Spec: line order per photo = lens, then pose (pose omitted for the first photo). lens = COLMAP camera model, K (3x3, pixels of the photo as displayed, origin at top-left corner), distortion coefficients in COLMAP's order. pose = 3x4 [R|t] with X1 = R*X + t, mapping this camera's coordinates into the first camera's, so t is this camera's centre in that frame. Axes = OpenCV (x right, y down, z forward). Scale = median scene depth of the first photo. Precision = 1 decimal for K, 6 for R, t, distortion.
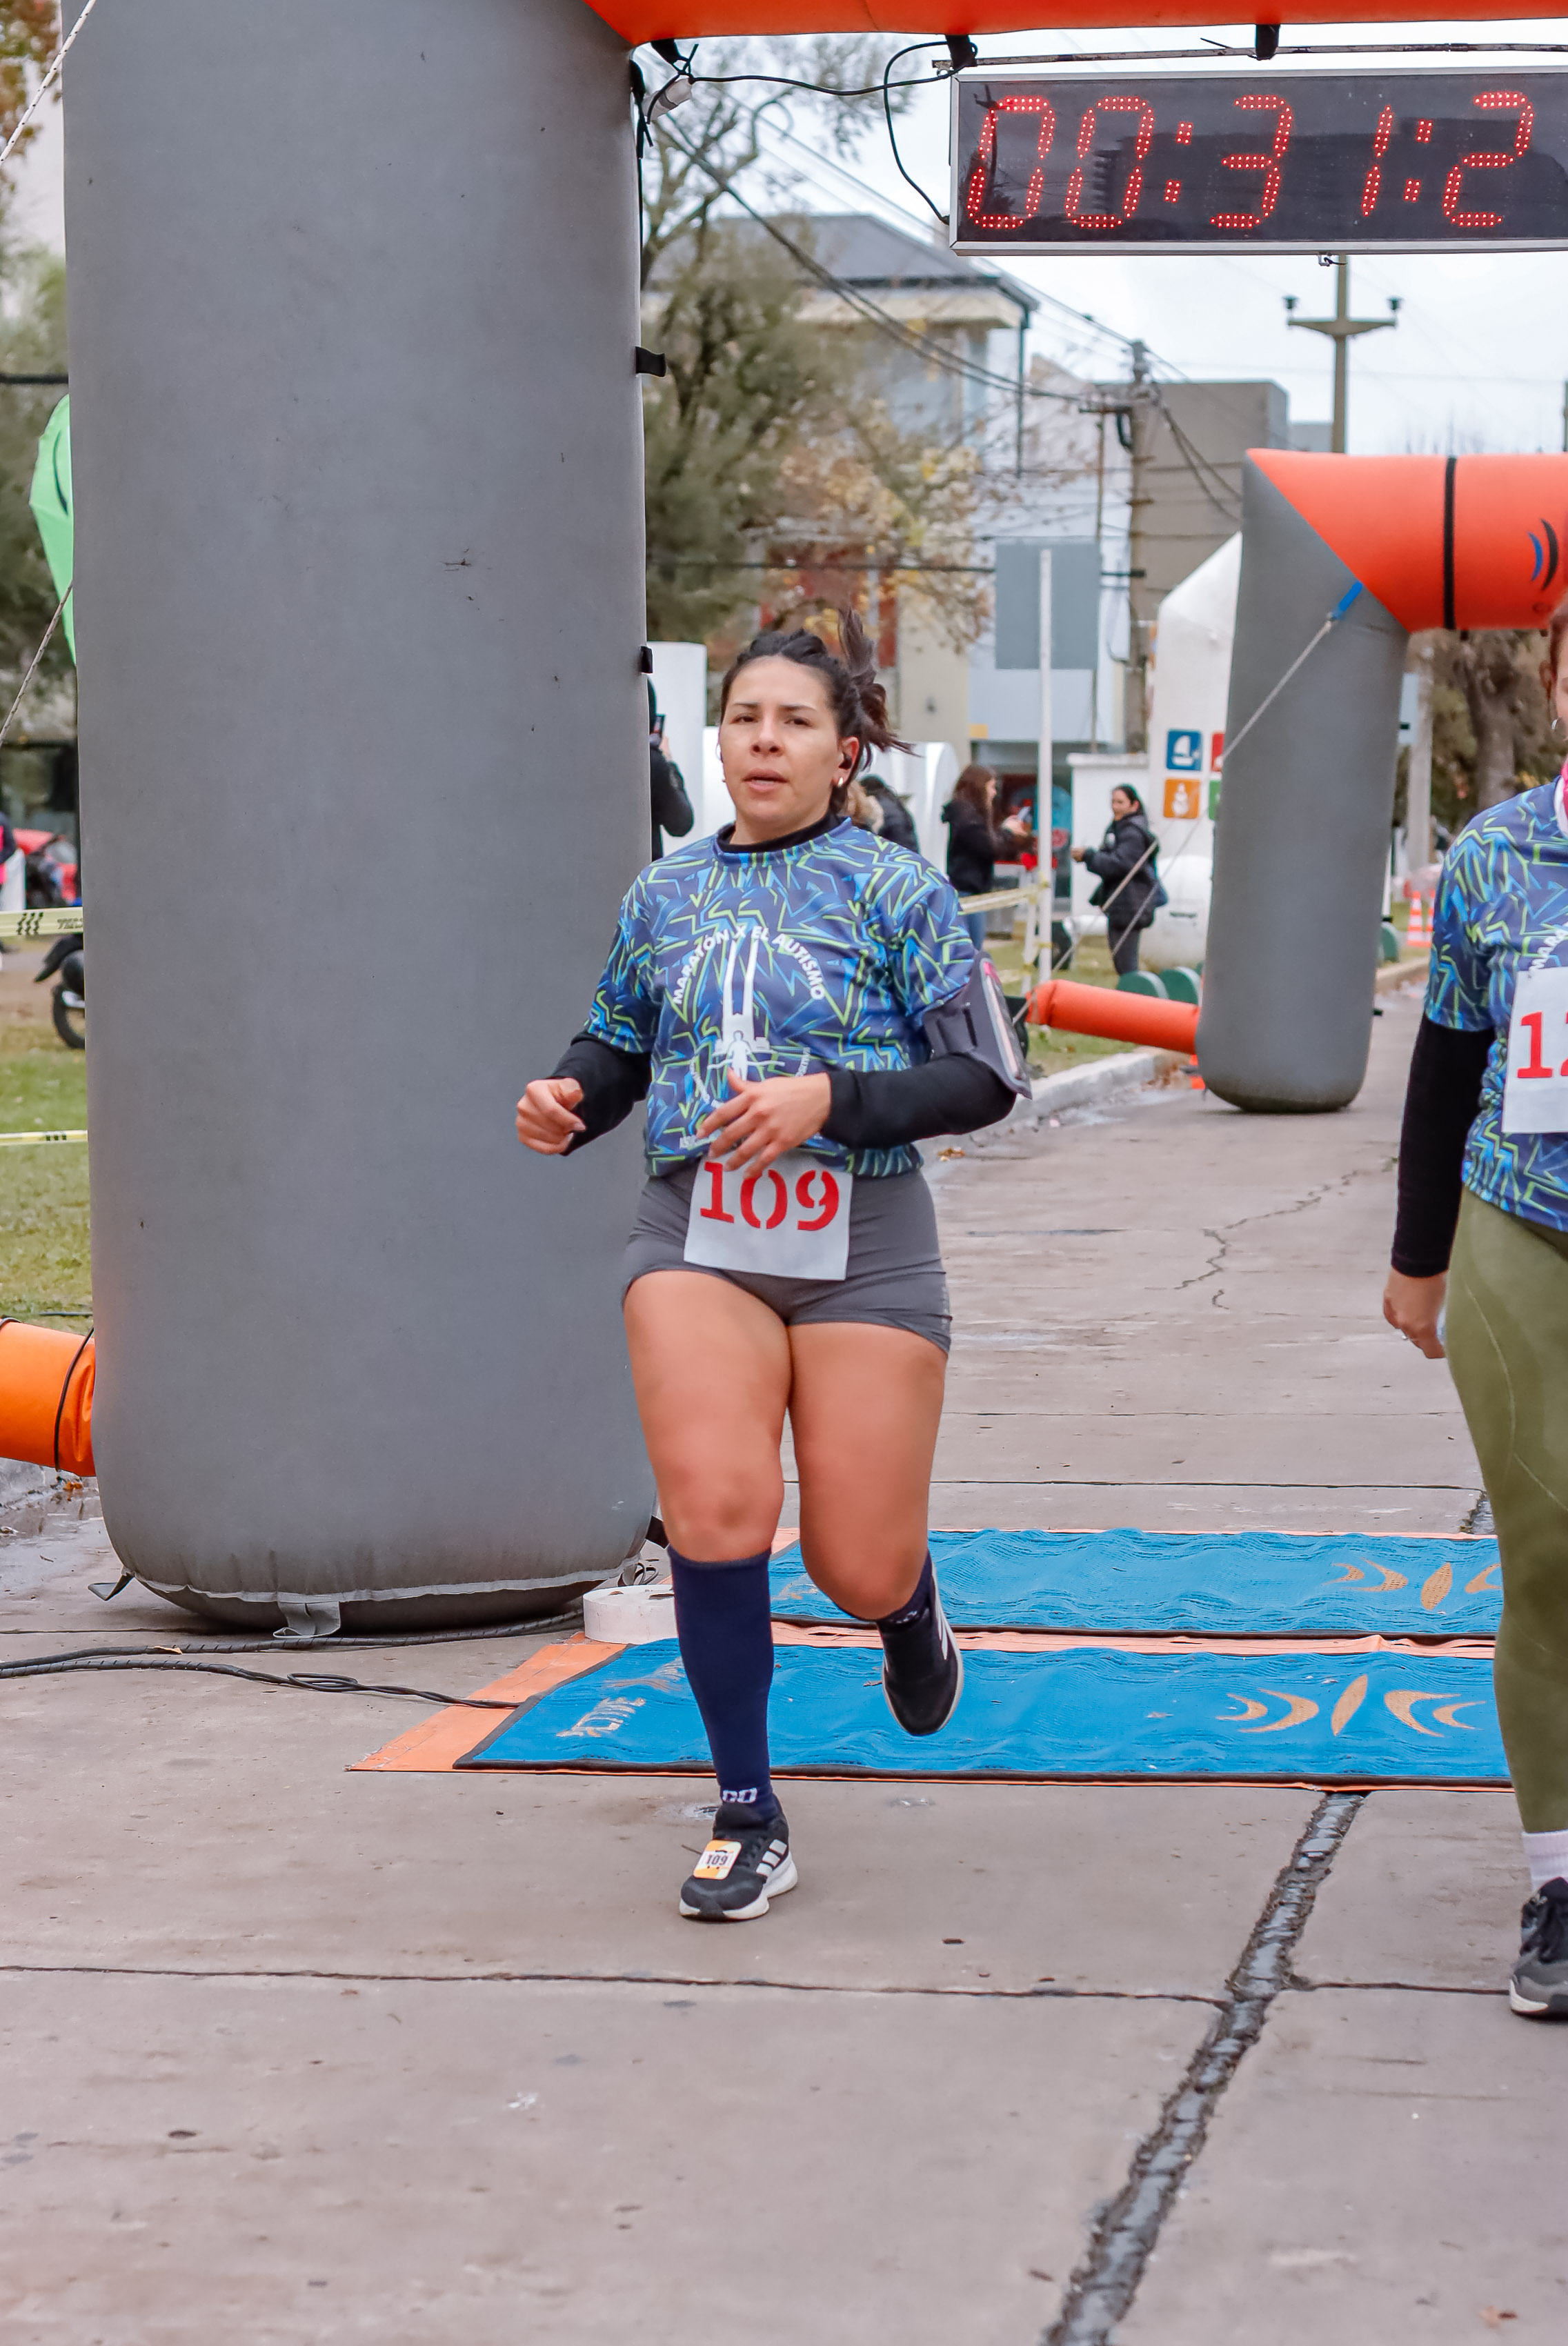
lens RADIAL K [[5539.0, 0, 784.0], [0, 5539.0, 1173.0], [0, 0, 1]] dist [-0.050839, 0.898540]
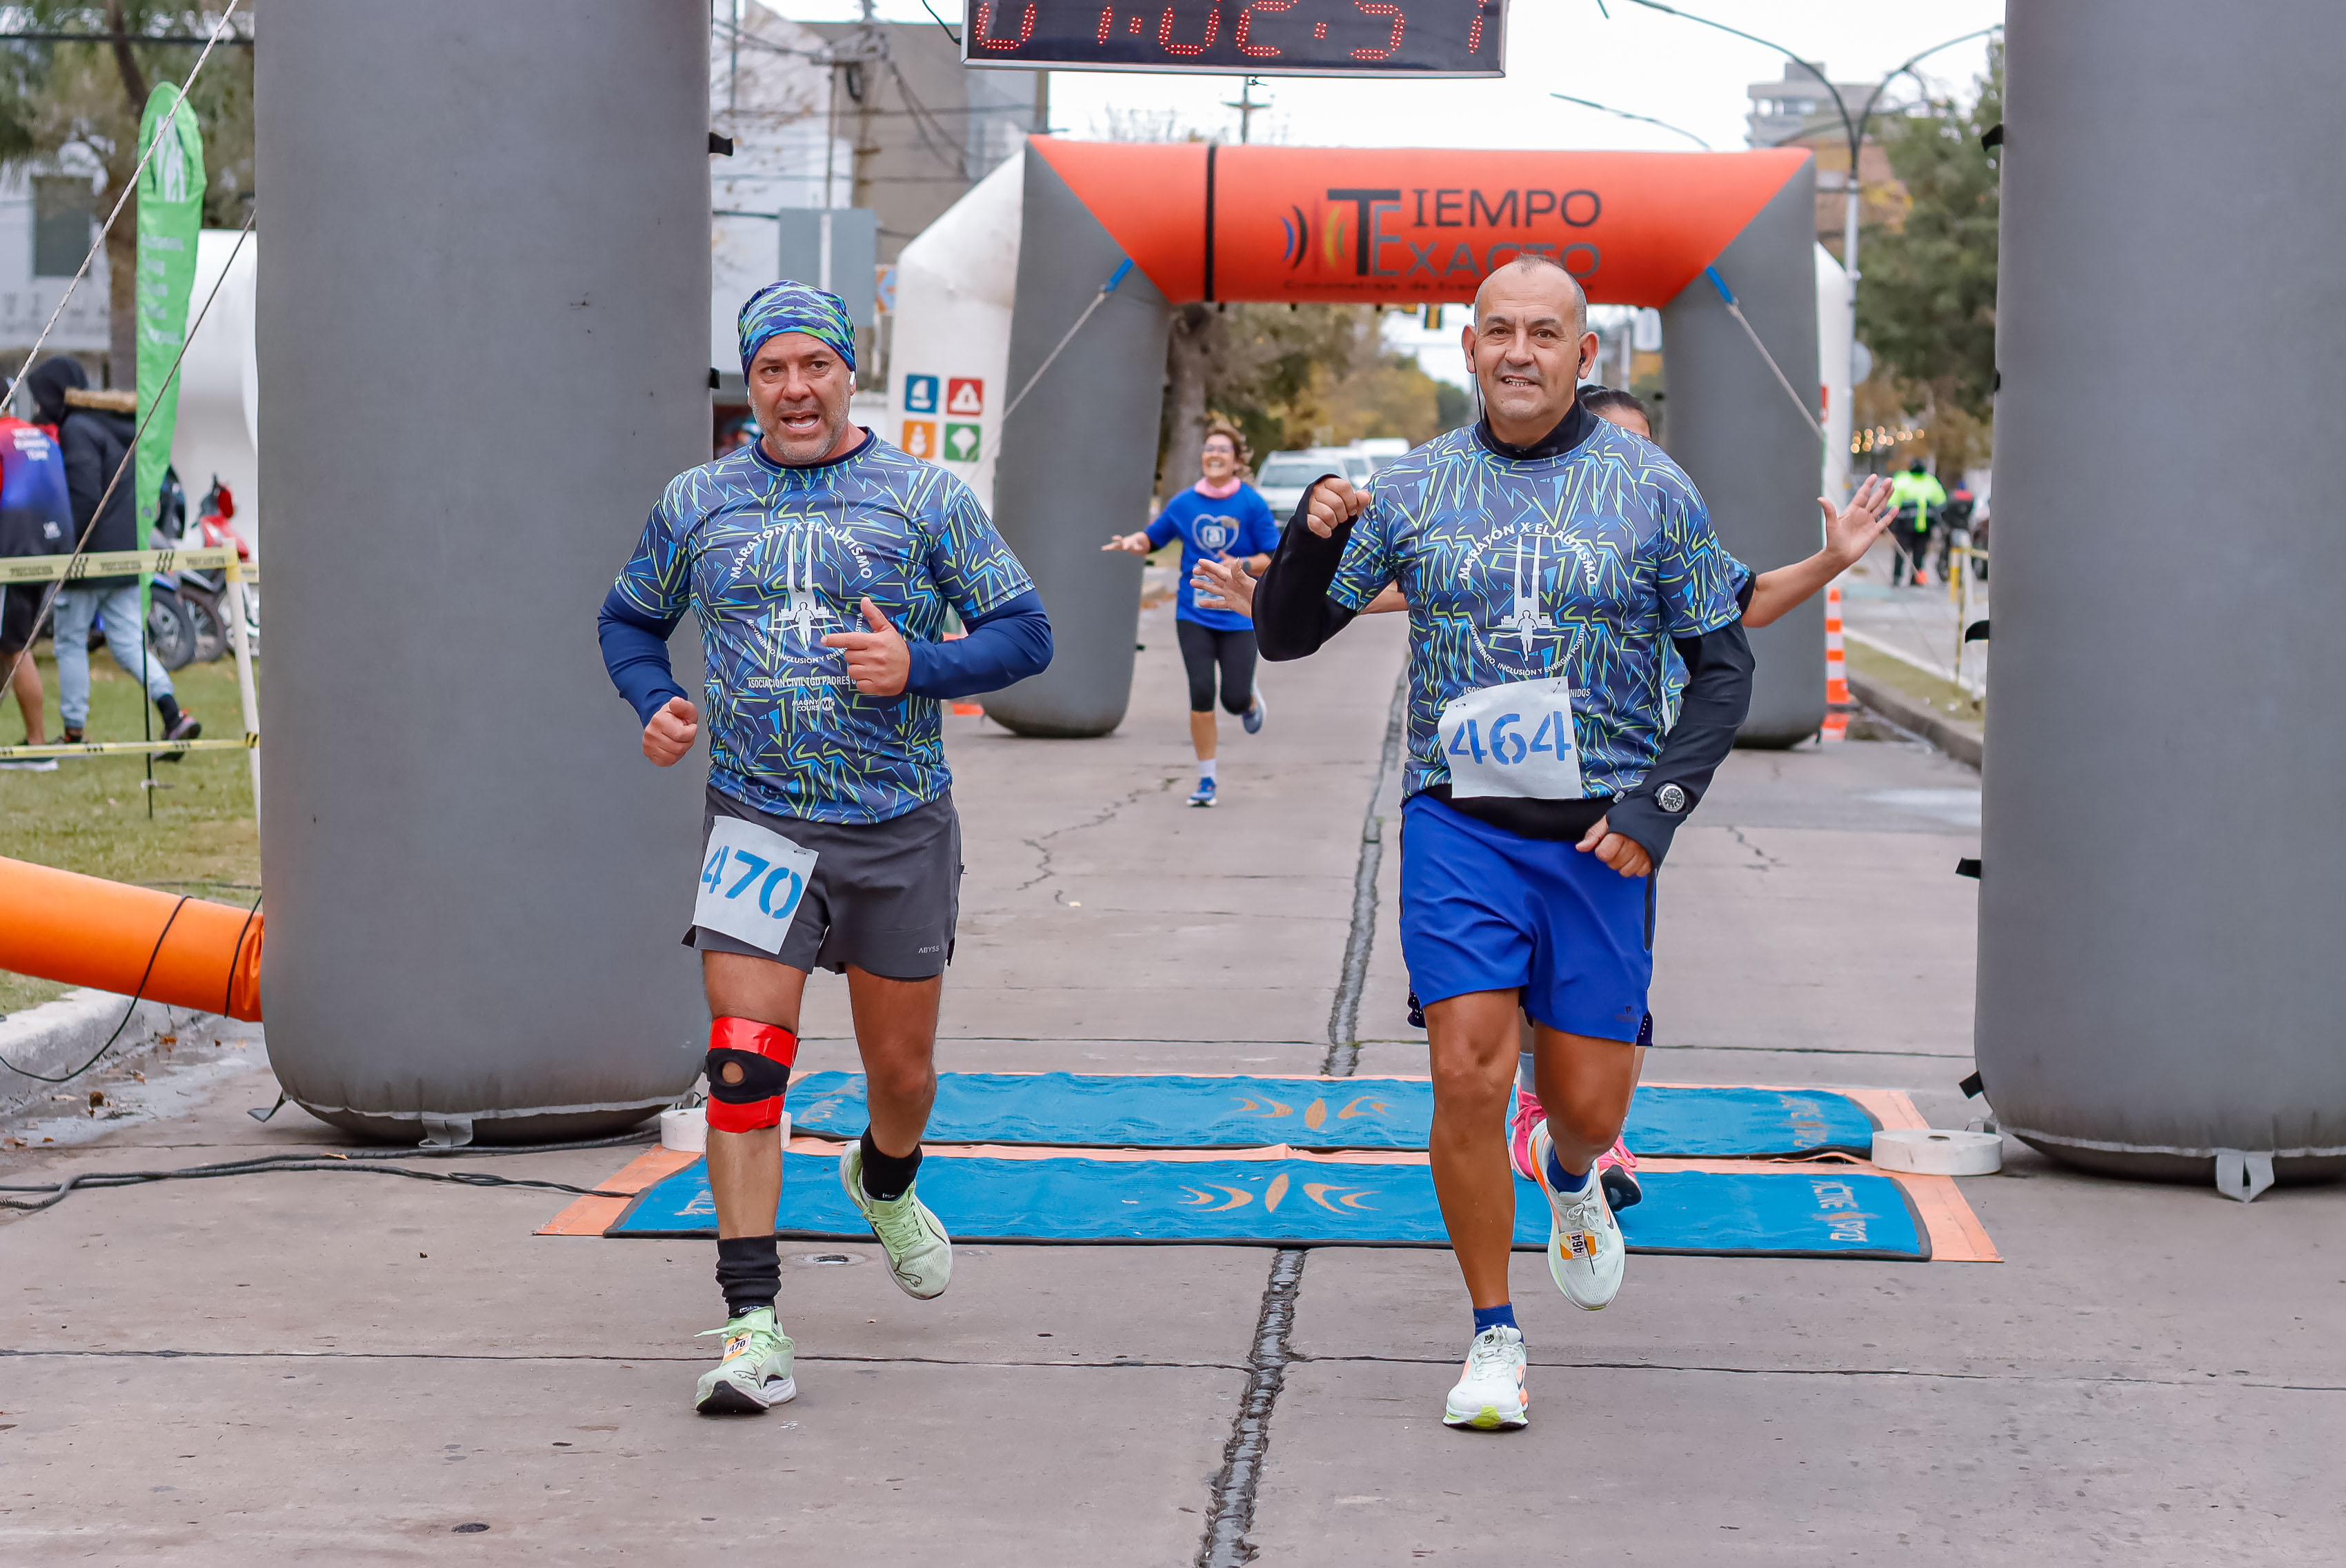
lens RADIAL K [[5470.5, 0, 1173.0], [0, 5470.5, 784.0], [0, 0, 1]] dist [-0.031971, 0.181829]
pose [[0.991721, 0.008371, 0.128140, -0.081544], [-0.008137, 0.999964, -0.002353, 0.002415], [-0.128156, 0.001290, 0.991753, -0.260167]]
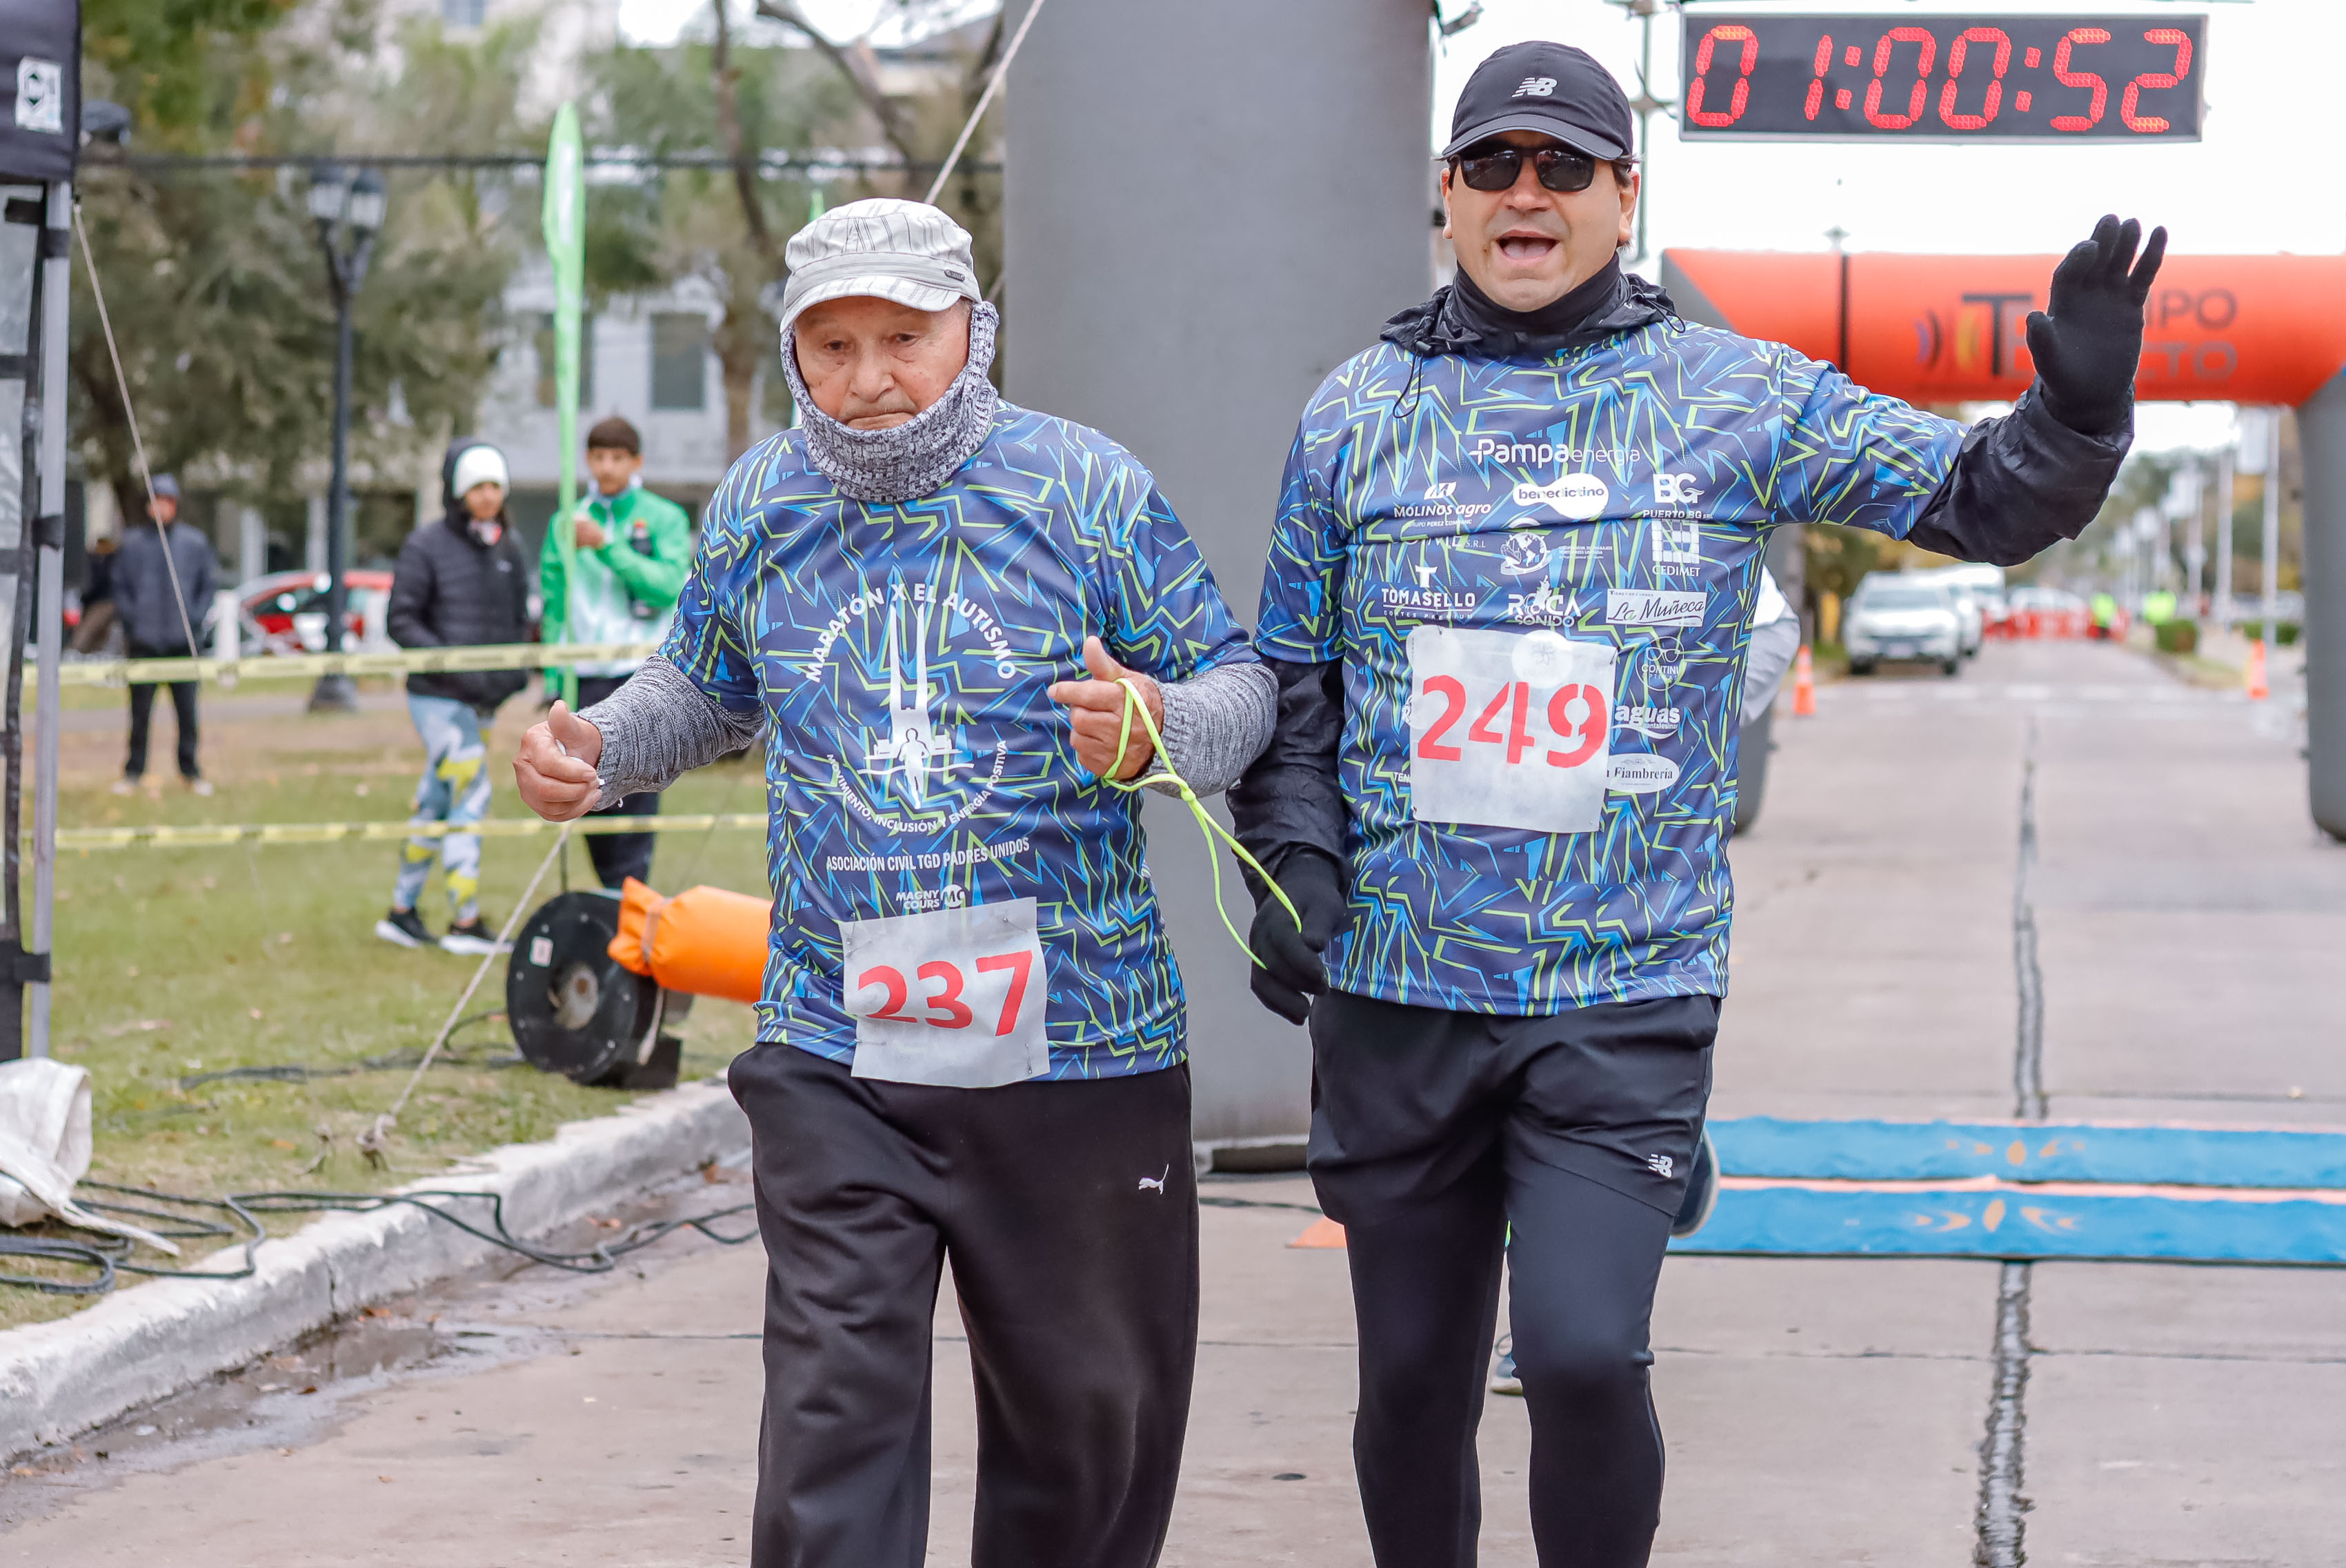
lens RADIAL K [[5470.5, 0, 1173.0], [0, 5470.5, 784.0], [0, 0, 1]] dist [-0.031971, 0.181829]
pose [[0.999755, 0.007935, 0.020645, -0.116324], [-0.007409, 0.999649, -0.025449, 0.023298], [-0.020839, 0.025290, 0.999463, -0.311872]]
